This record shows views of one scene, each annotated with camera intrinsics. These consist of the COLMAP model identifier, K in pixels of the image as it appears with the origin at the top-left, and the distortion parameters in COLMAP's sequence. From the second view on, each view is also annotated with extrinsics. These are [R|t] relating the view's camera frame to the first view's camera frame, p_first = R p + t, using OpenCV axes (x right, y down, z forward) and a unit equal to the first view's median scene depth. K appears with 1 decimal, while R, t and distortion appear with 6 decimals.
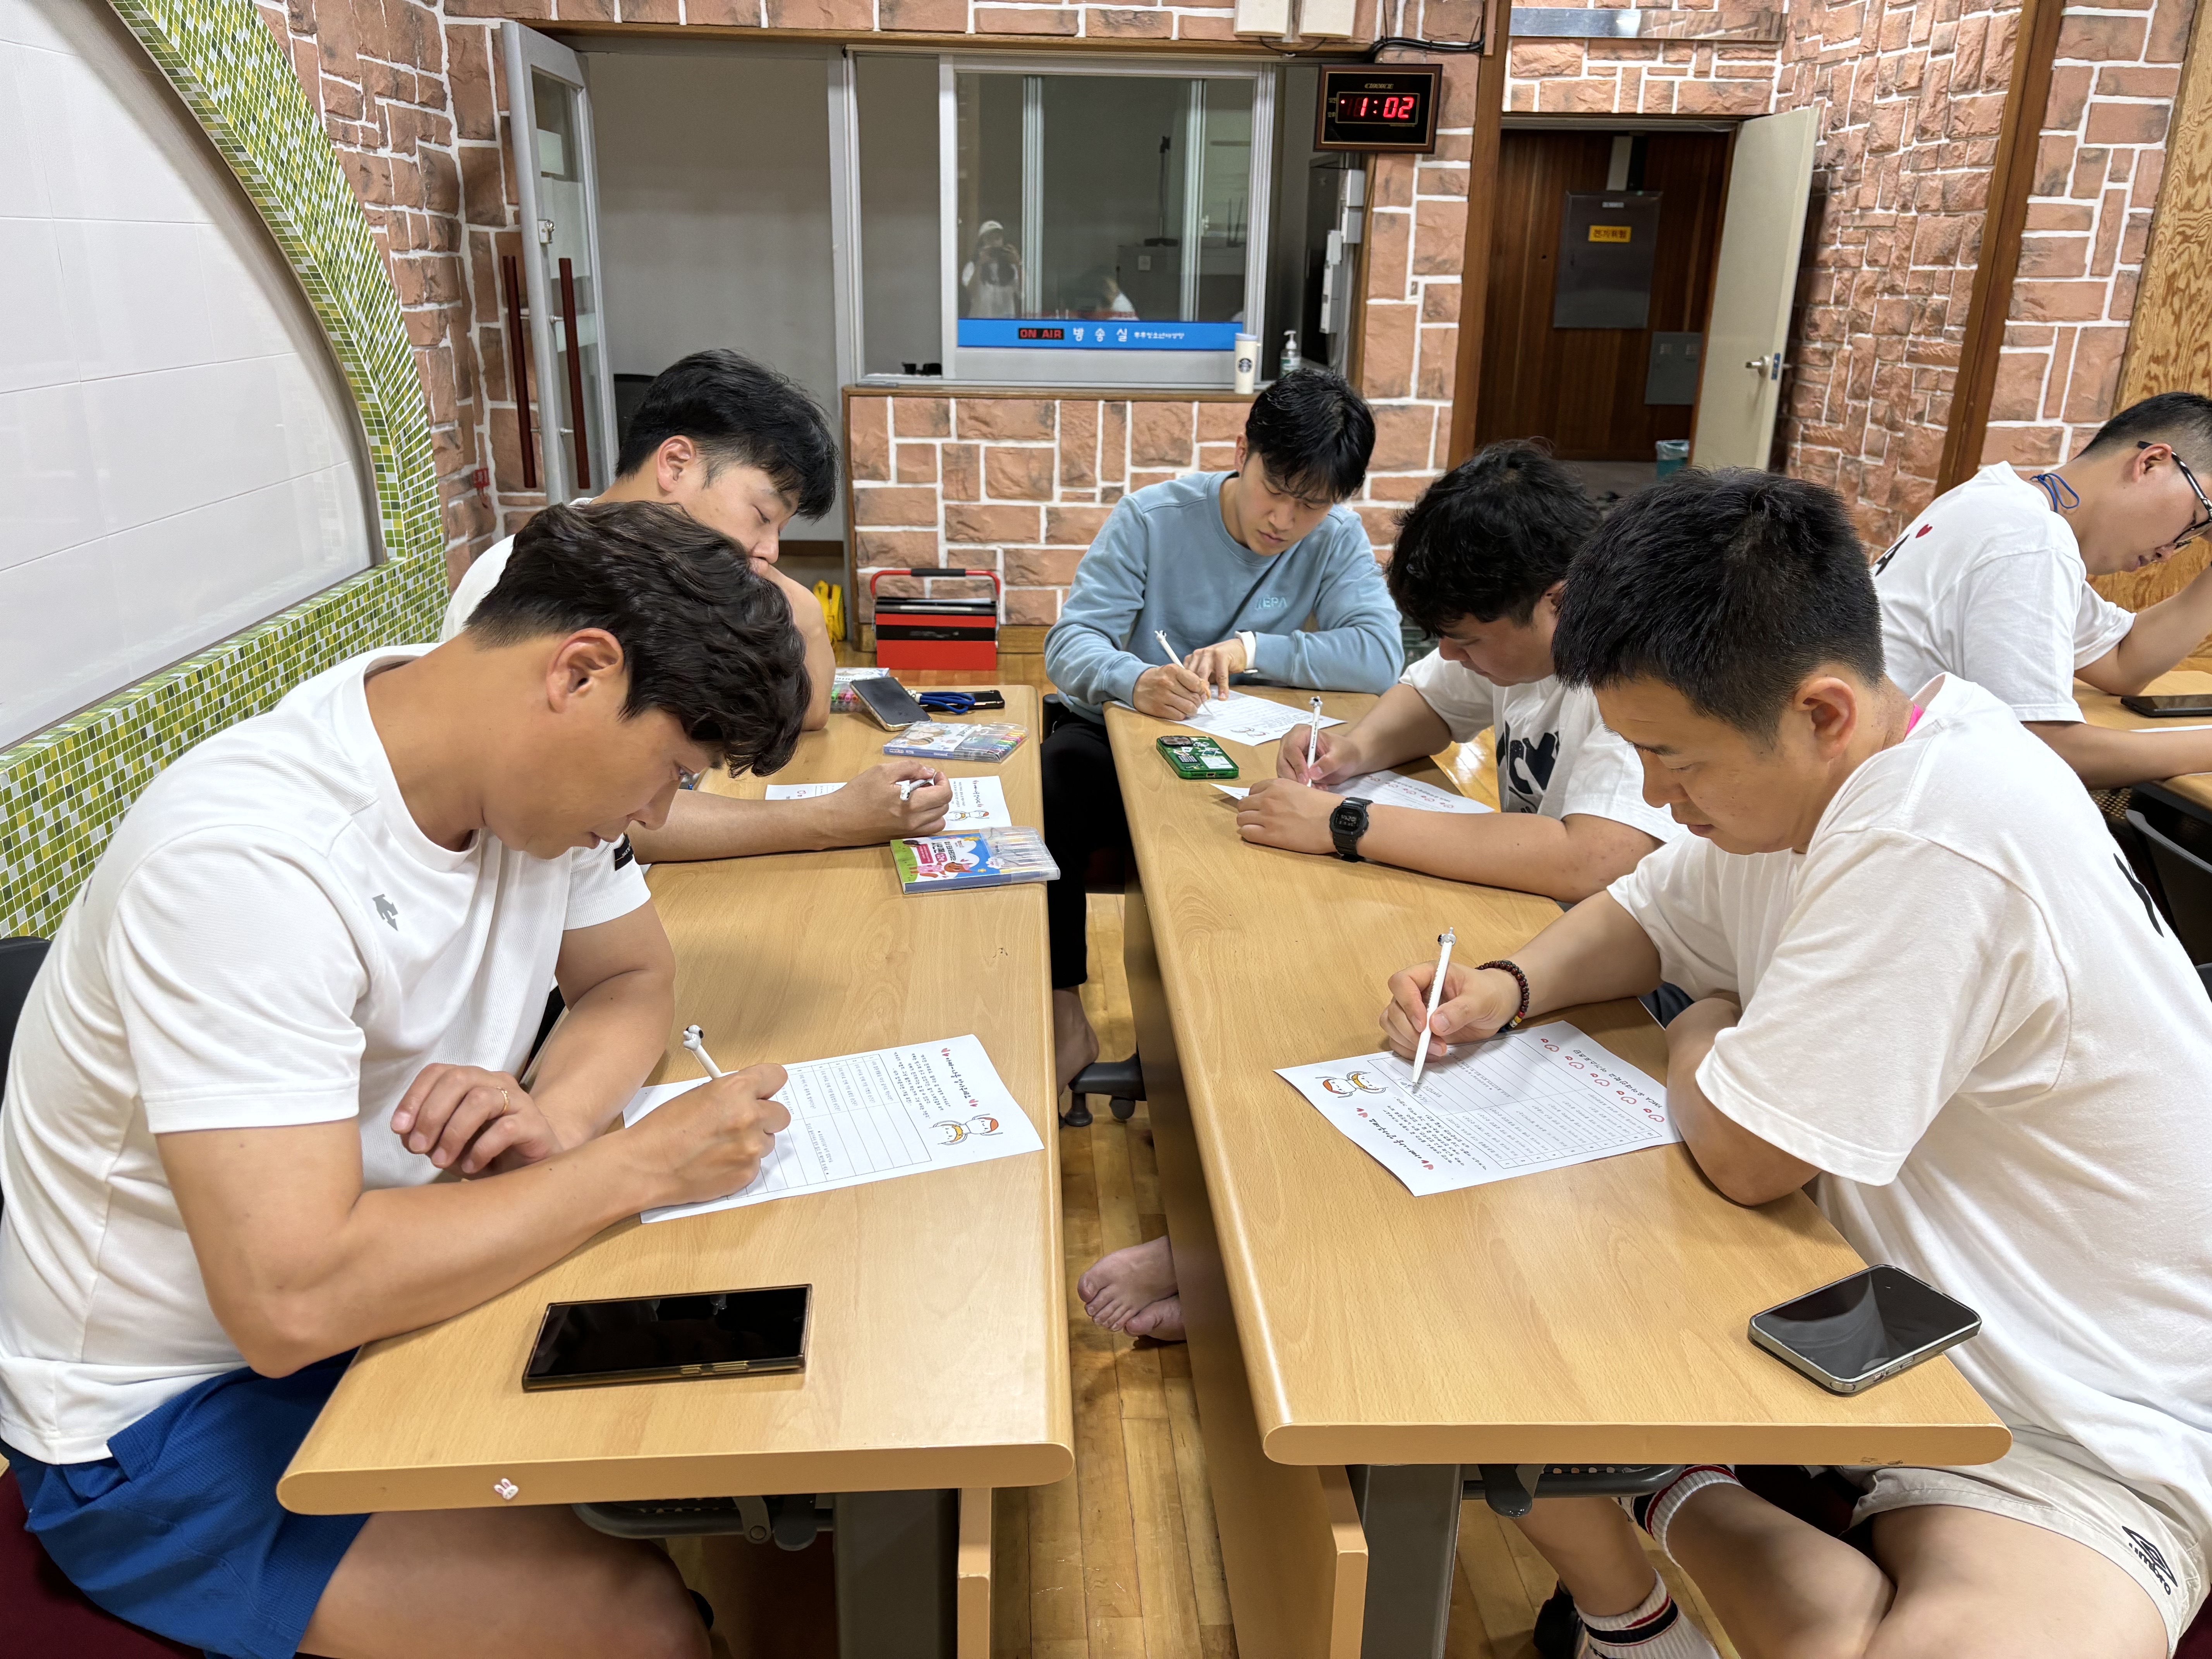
lens RADIAL K [[1658.2, 0, 1107.1], [0, 1658.2, 836.3], [0, 0, 1]] dist [0.028633, -0.008501]
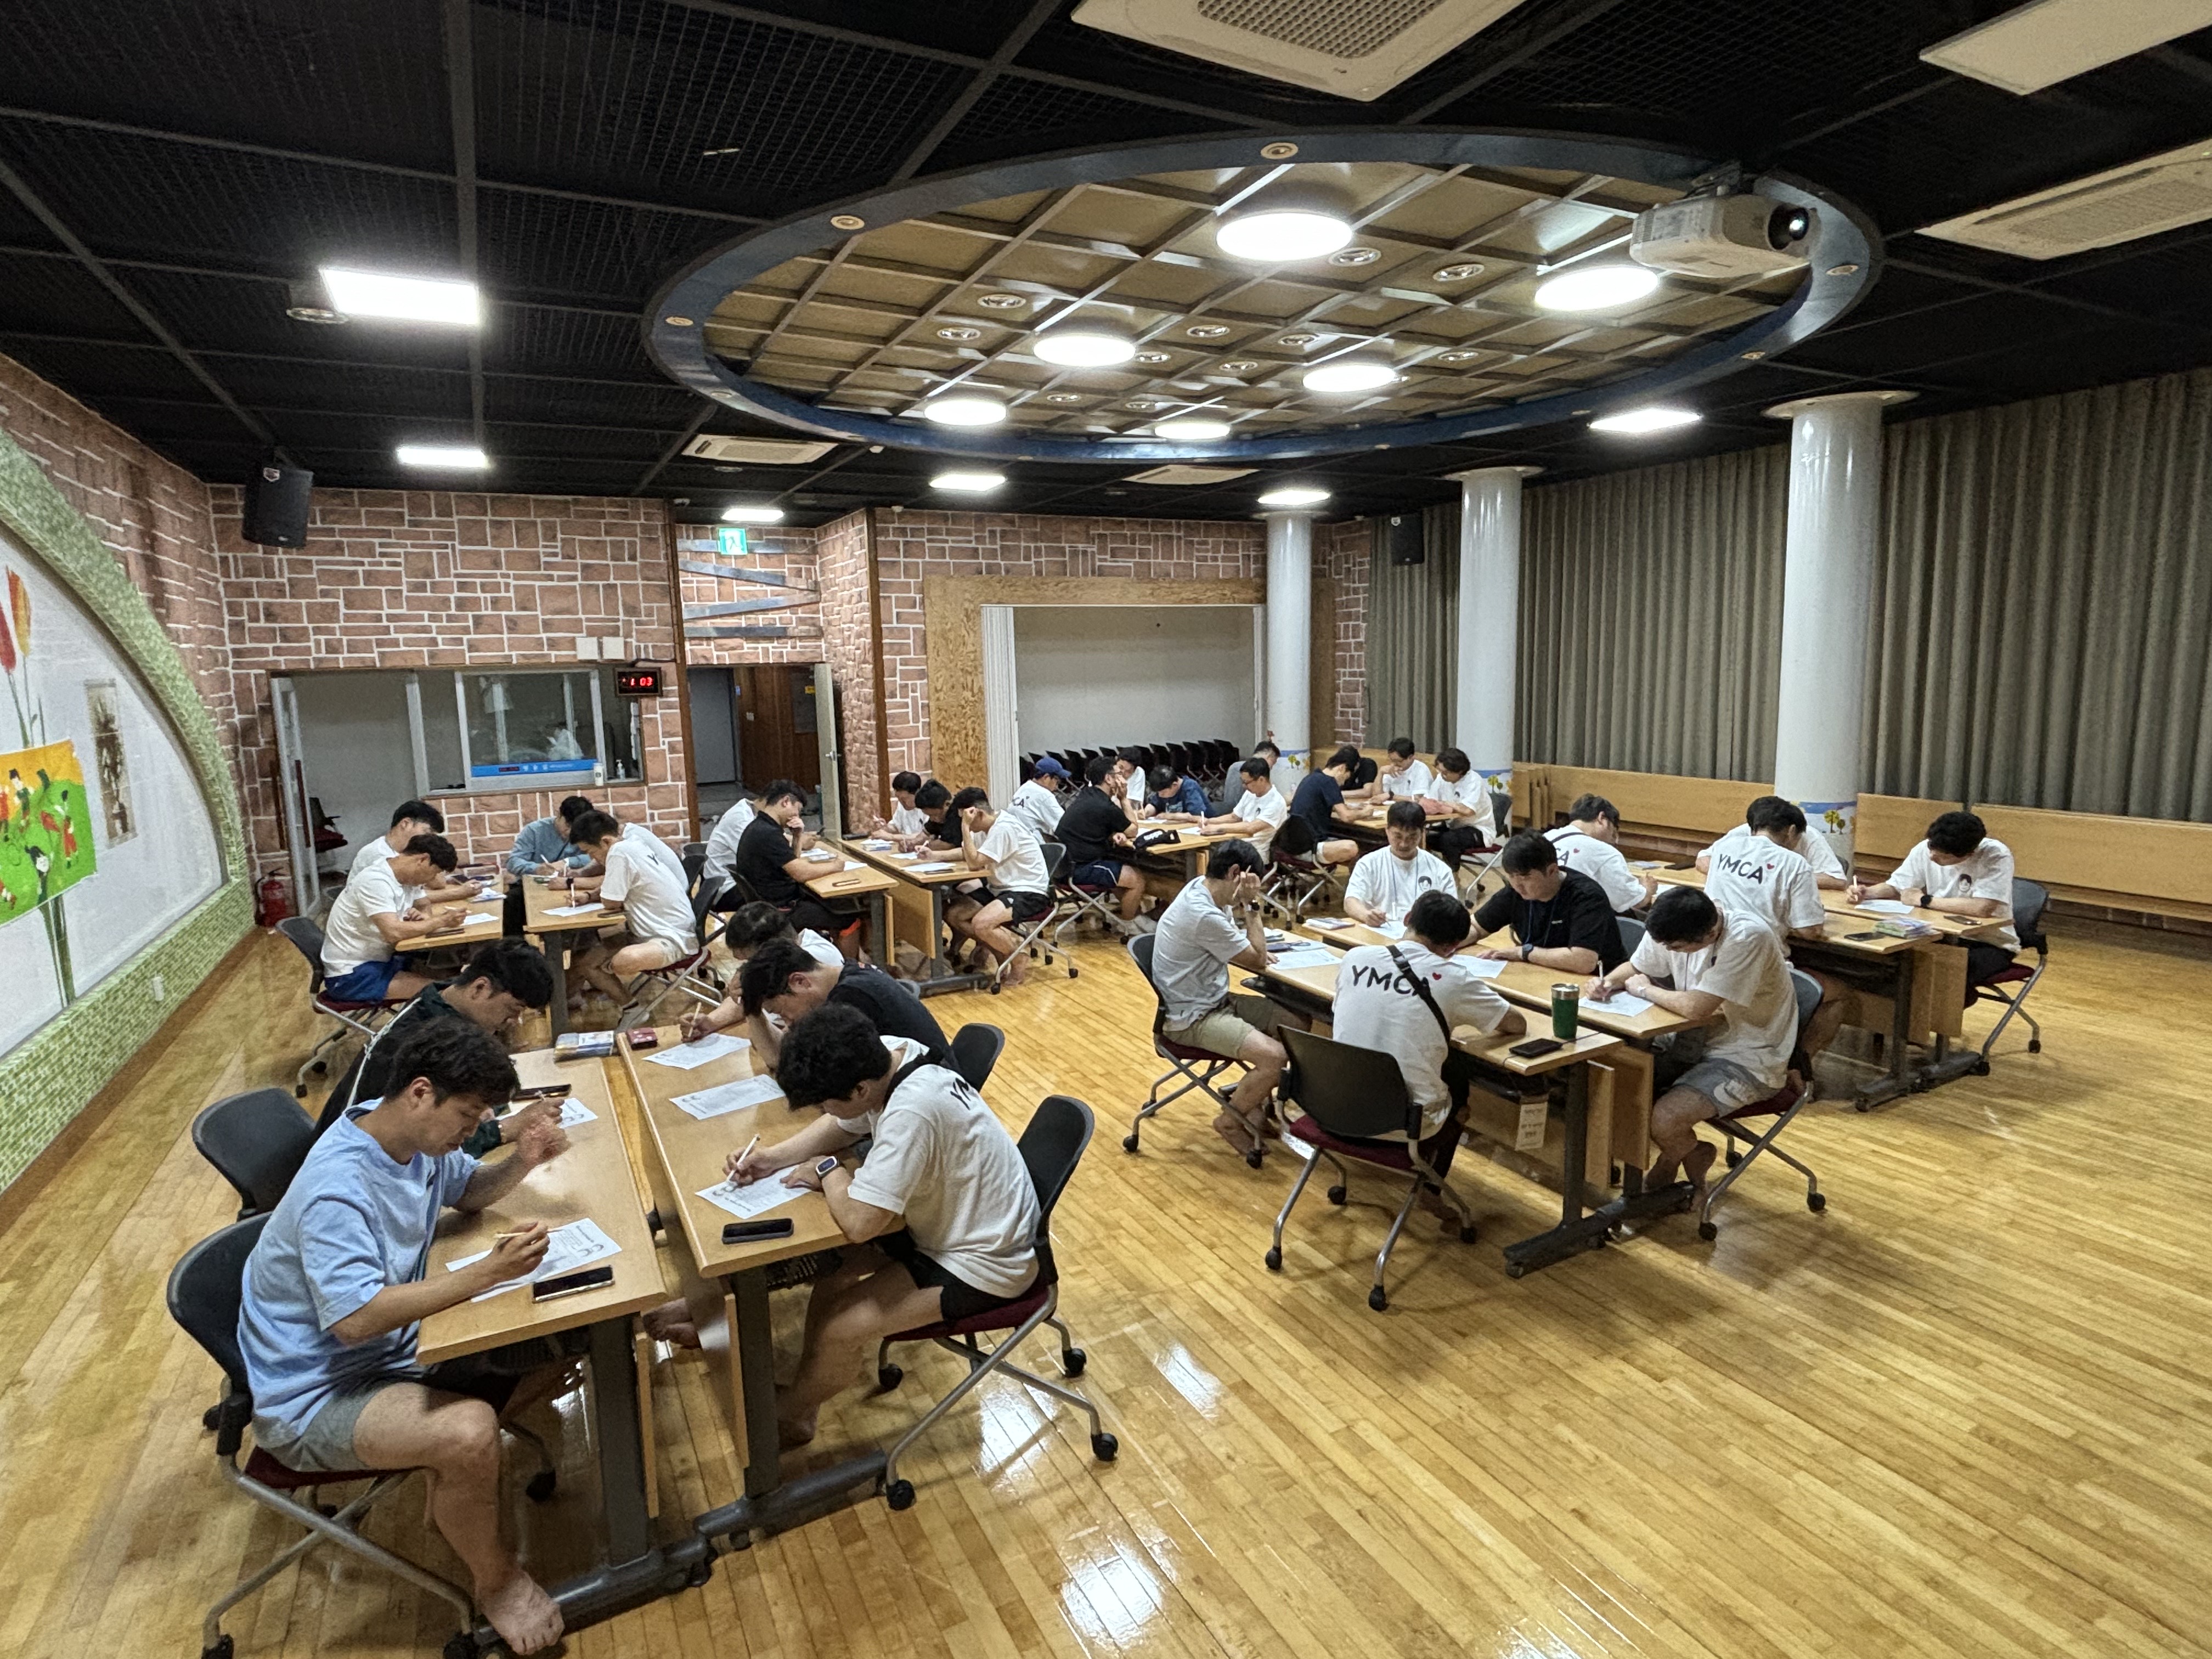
lens RADIAL K [[1171.3, 0, 1110.3], [0, 1171.3, 822.4], [0, 0, 1]] dist [0.002328, -0.000799]
pose [[0.910003, -0.095421, 0.403471, 0.066674], [0.171004, 0.972907, -0.155596, 0.211783], [-0.377692, 0.210588, 0.901666, -0.945786]]
